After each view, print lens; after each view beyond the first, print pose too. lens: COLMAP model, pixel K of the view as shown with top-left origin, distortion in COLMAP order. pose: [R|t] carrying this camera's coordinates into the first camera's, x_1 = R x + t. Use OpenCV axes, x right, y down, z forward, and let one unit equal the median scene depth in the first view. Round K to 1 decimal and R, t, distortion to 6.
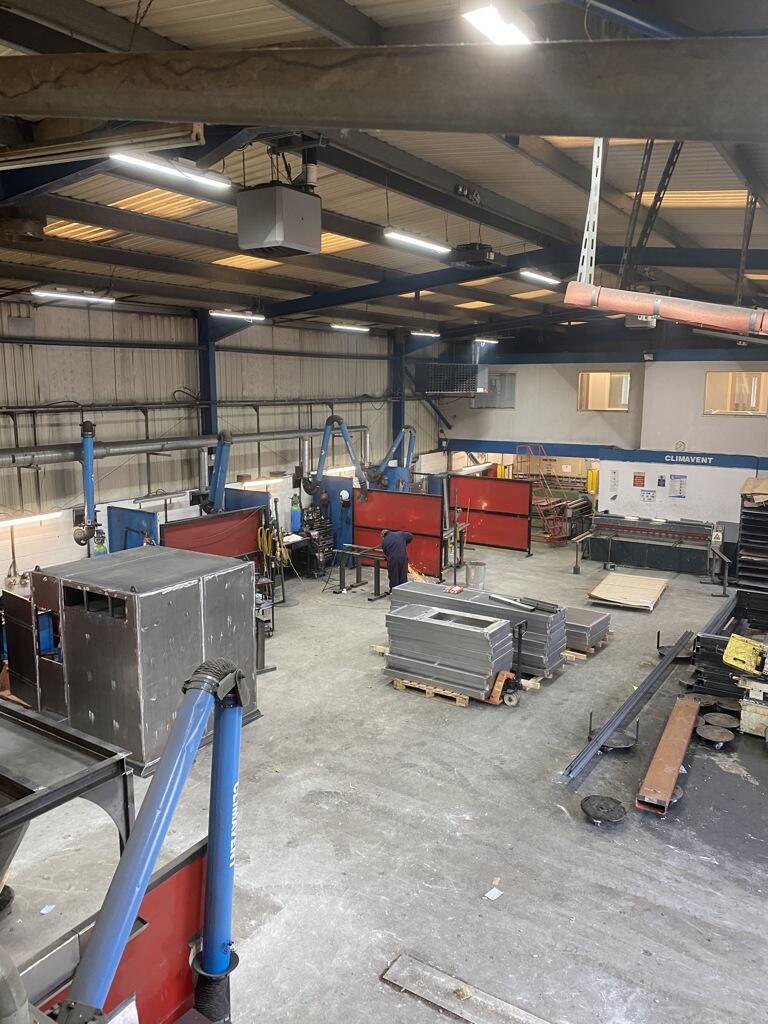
lens RADIAL K [[780.7, 0, 388.6], [0, 780.7, 508.1], [0, 0, 1]] dist [0.034462, -0.039712]
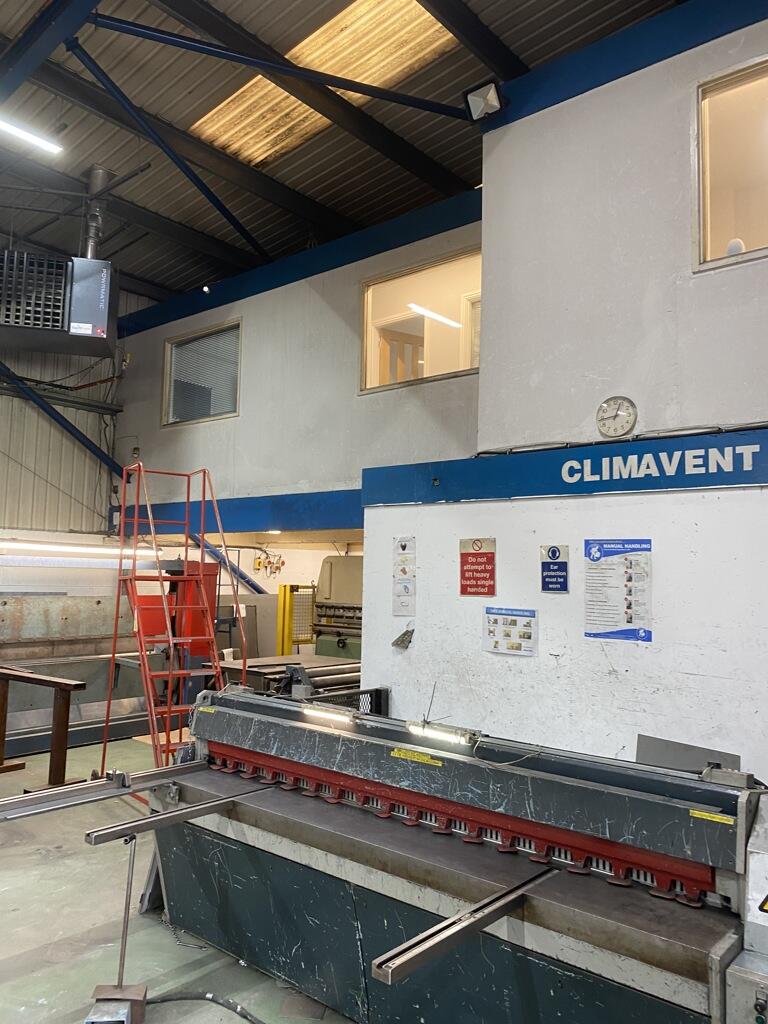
lens RADIAL K [[780.7, 0, 383.8], [0, 780.7, 507.4], [0, 0, 1]] dist [0.034462, -0.039712]
pose [[0.989941, 0.009633, -0.141151, 0.145877], [-0.044384, 0.968459, -0.245189, 0.003801], [0.134337, 0.248988, 0.959145, 0.334673]]
